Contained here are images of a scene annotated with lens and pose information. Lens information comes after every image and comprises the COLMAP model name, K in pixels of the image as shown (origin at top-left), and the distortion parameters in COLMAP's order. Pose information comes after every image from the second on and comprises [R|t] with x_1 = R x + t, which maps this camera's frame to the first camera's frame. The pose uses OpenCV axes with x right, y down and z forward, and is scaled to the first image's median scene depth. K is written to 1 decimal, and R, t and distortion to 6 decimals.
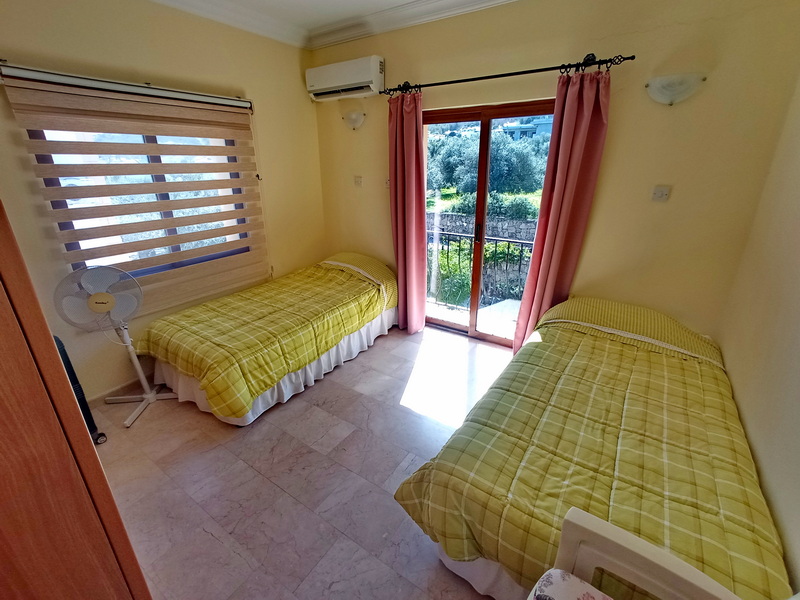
lens RADIAL K [[360.4, 0, 398.8], [0, 360.4, 299.0], [0, 0, 1]] dist [-0.005002, 0.002114]
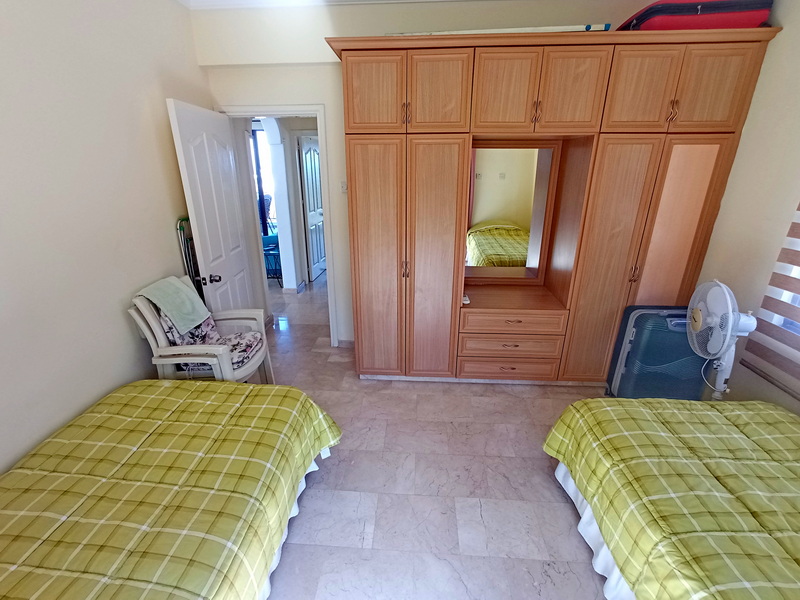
lens RADIAL K [[360.4, 0, 398.7], [0, 360.4, 298.8], [0, 0, 1]] dist [-0.005002, 0.002114]
pose [[-0.864376, 0.181800, -0.468831, 0.235738], [-0.171544, 0.769812, 0.614786, -0.451420], [0.472680, 0.611831, -0.634221, 1.155581]]
